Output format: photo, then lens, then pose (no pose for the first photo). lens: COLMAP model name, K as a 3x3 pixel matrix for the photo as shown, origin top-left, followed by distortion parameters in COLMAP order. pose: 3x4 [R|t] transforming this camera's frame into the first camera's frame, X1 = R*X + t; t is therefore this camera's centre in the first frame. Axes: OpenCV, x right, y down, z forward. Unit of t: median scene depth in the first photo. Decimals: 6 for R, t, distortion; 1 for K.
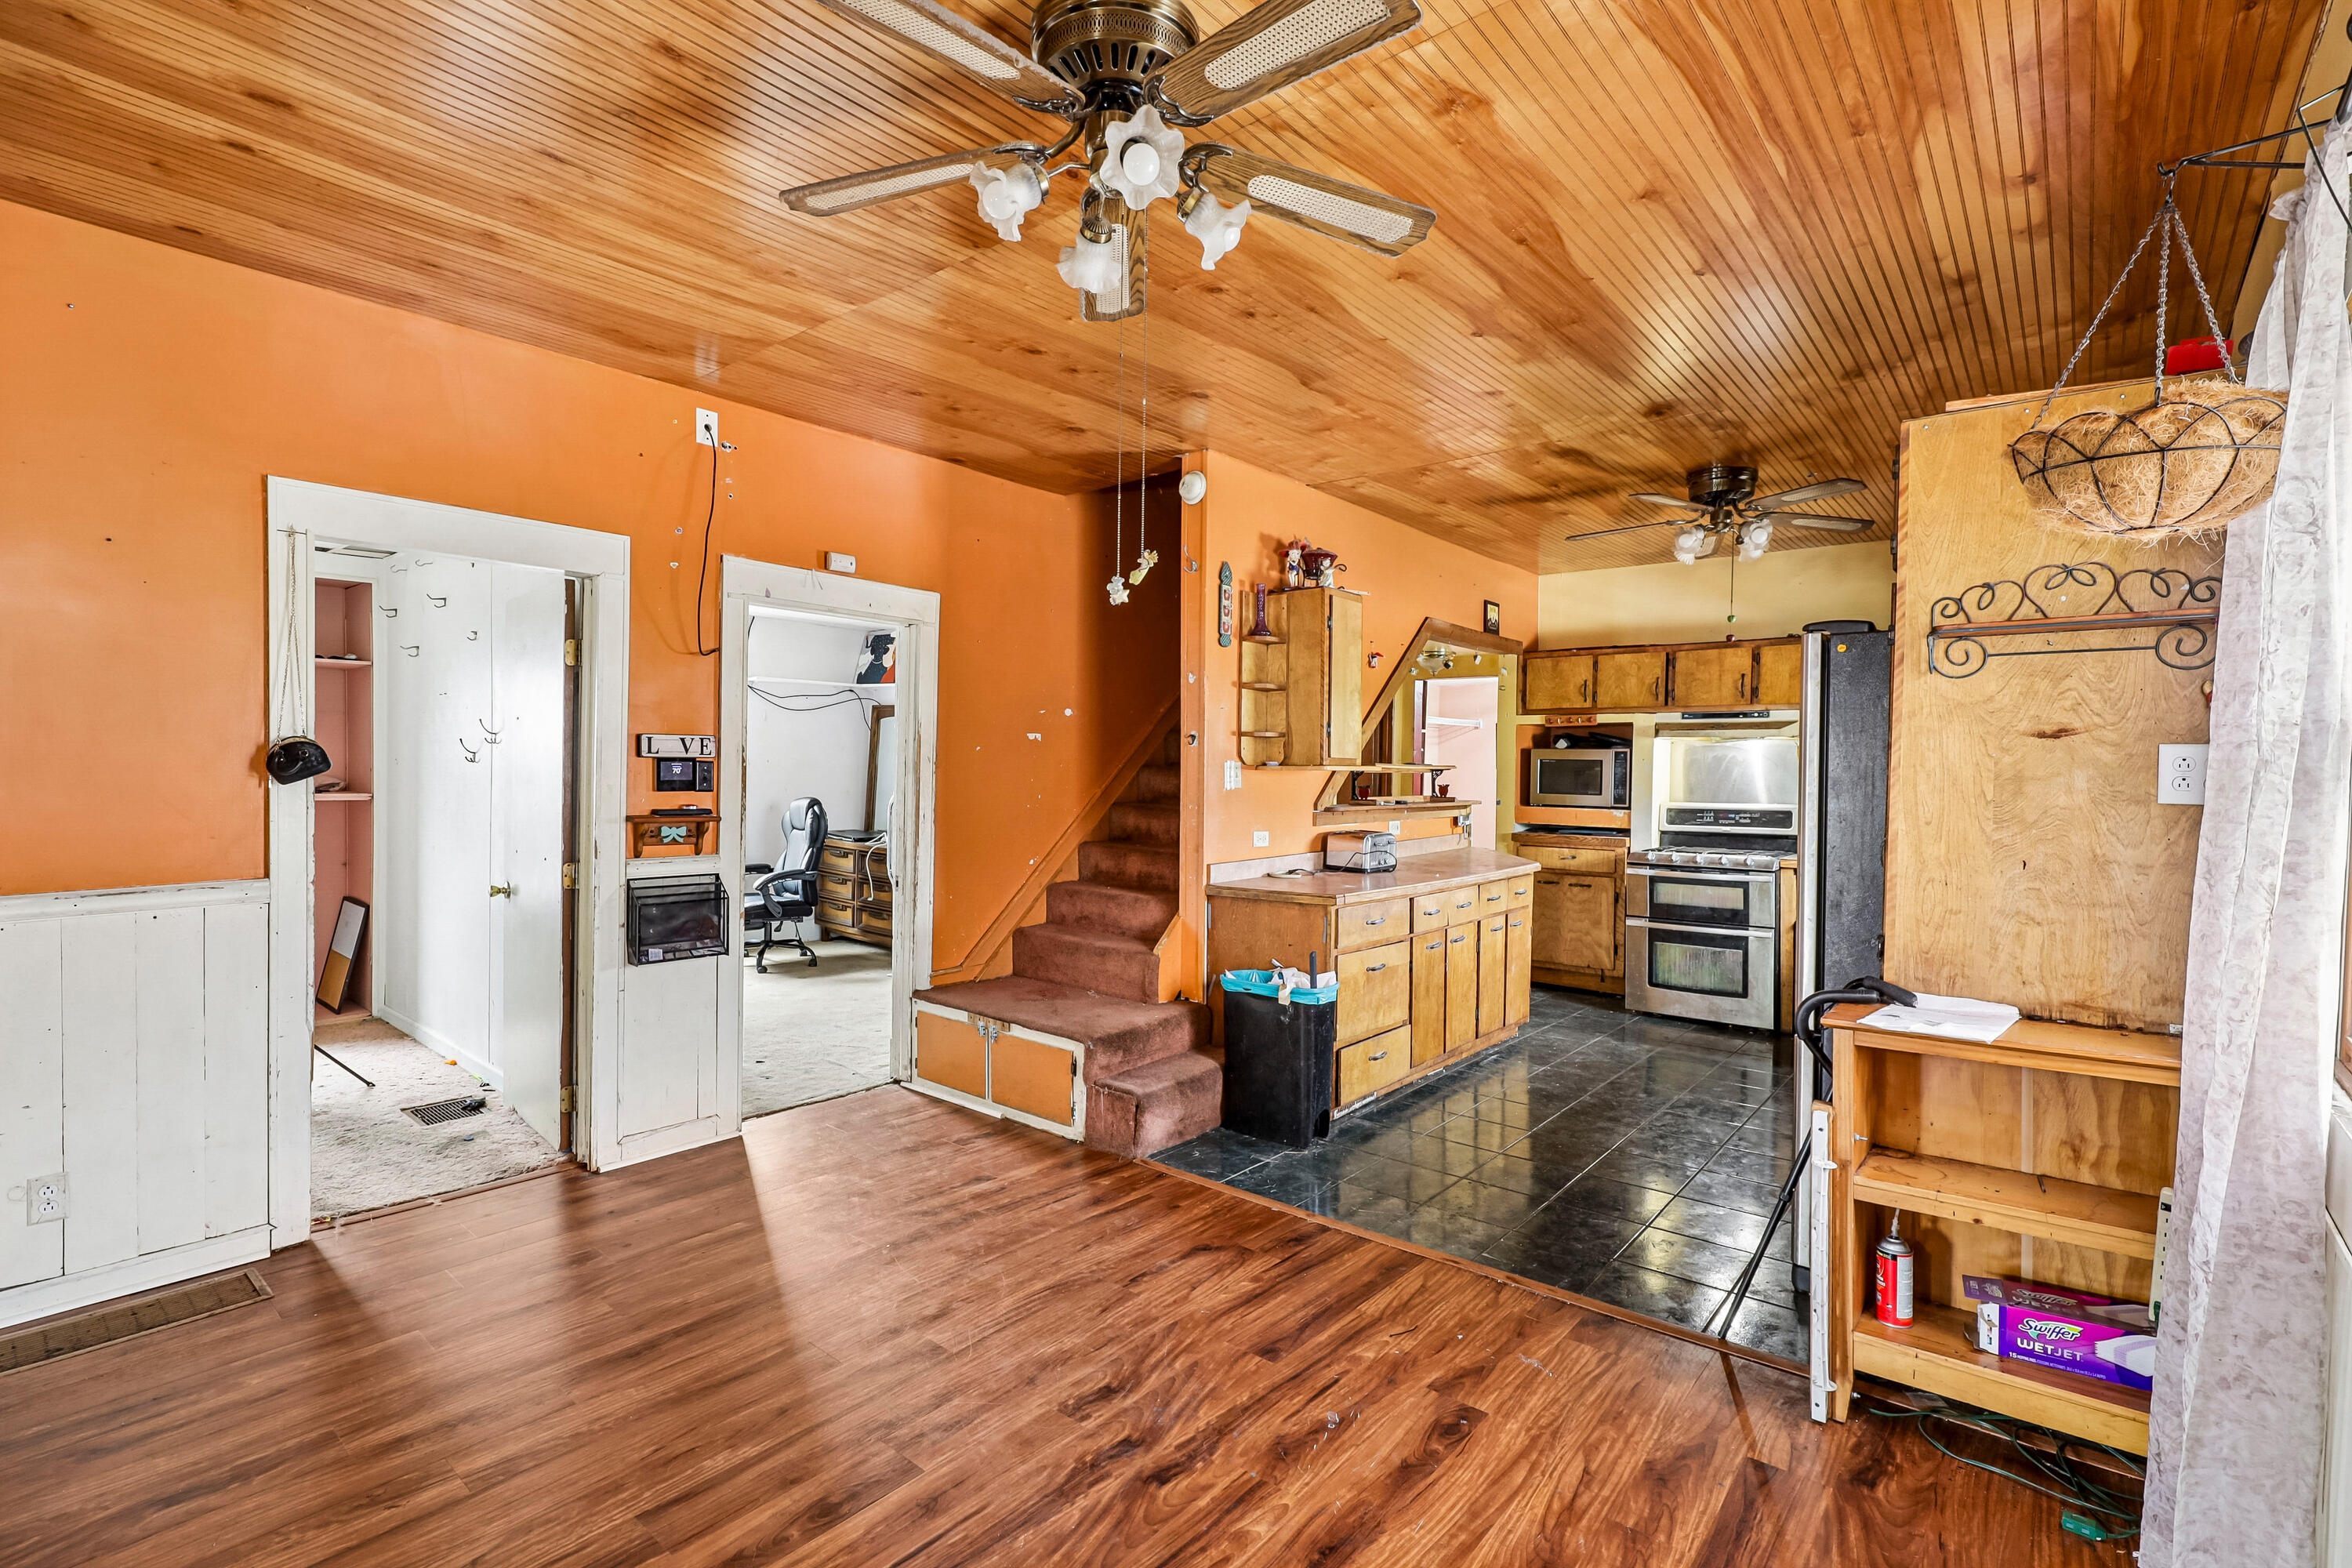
lens RADIAL K [[1076.2, 0, 1183.7], [0, 1076.2, 785.7], [0, 0, 1]] dist [-0.002175, 0.000926]
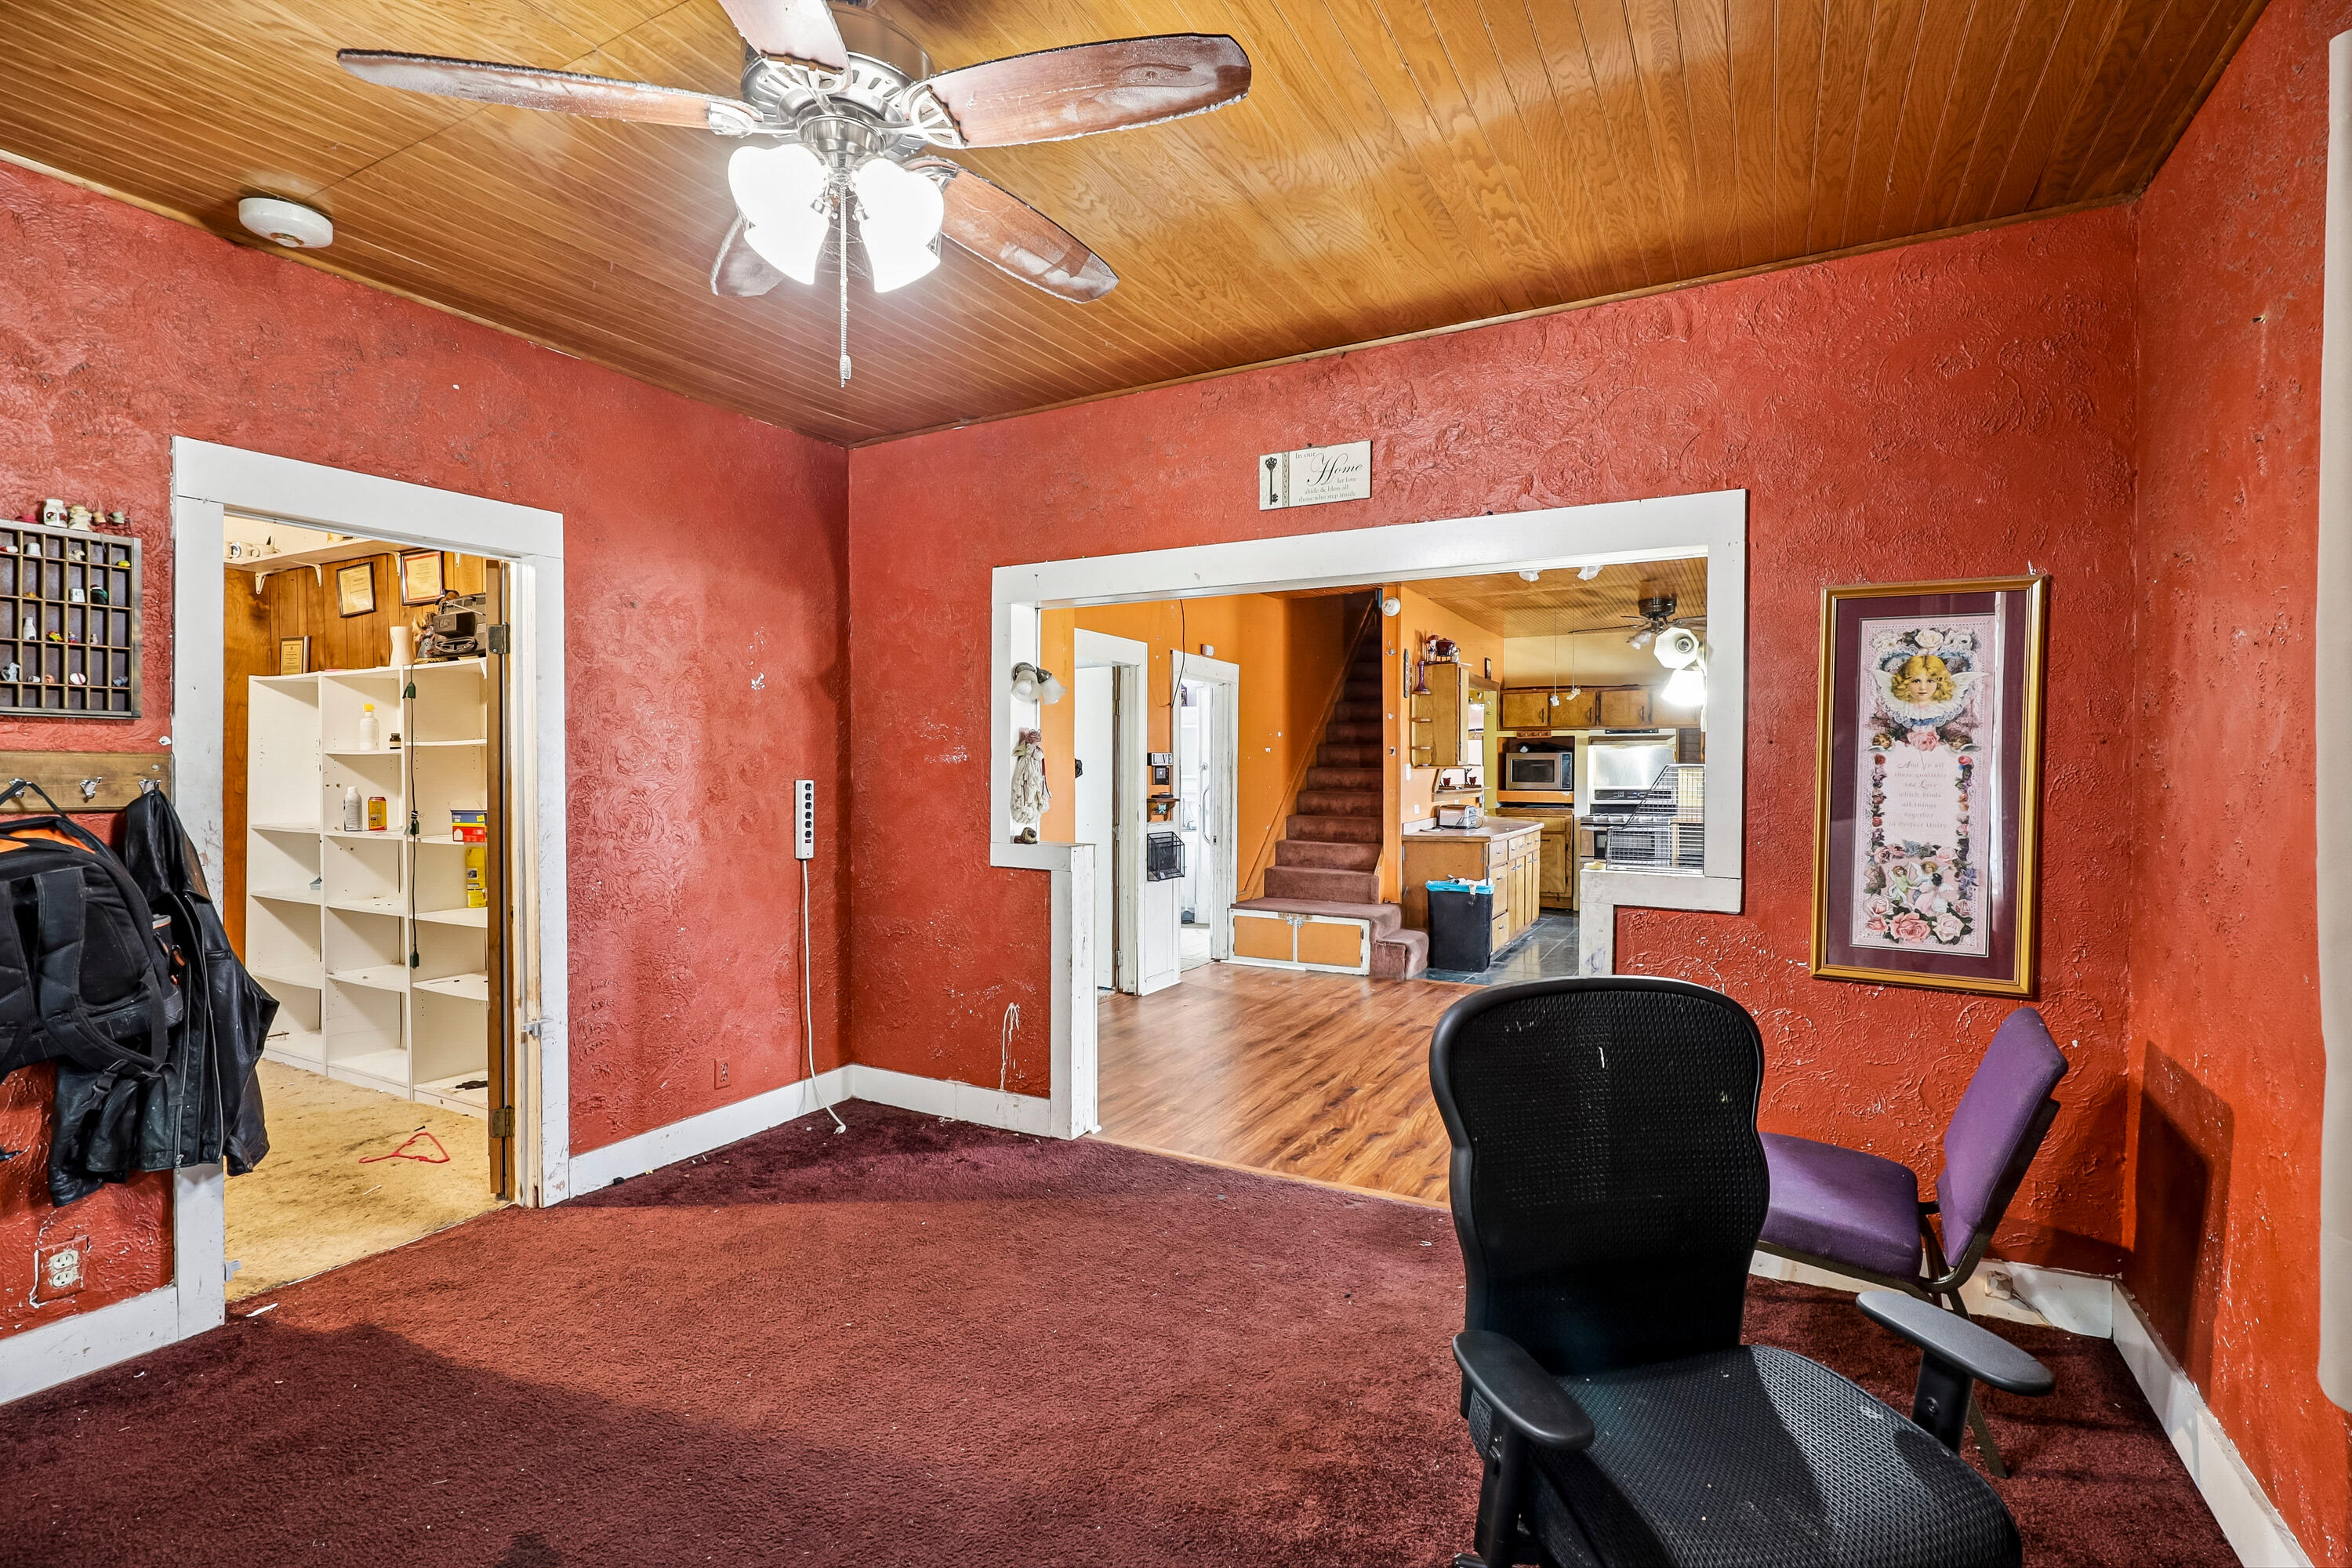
lens RADIAL K [[1076.2, 0, 1183.7], [0, 1076.2, 785.7], [0, 0, 1]] dist [-0.002175, 0.000926]
pose [[0.980229, -0.015988, 0.197218, -0.523145], [0.015858, 0.999872, 0.002239, 0.002037], [-0.197228, 0.000932, 0.980357, -0.498607]]
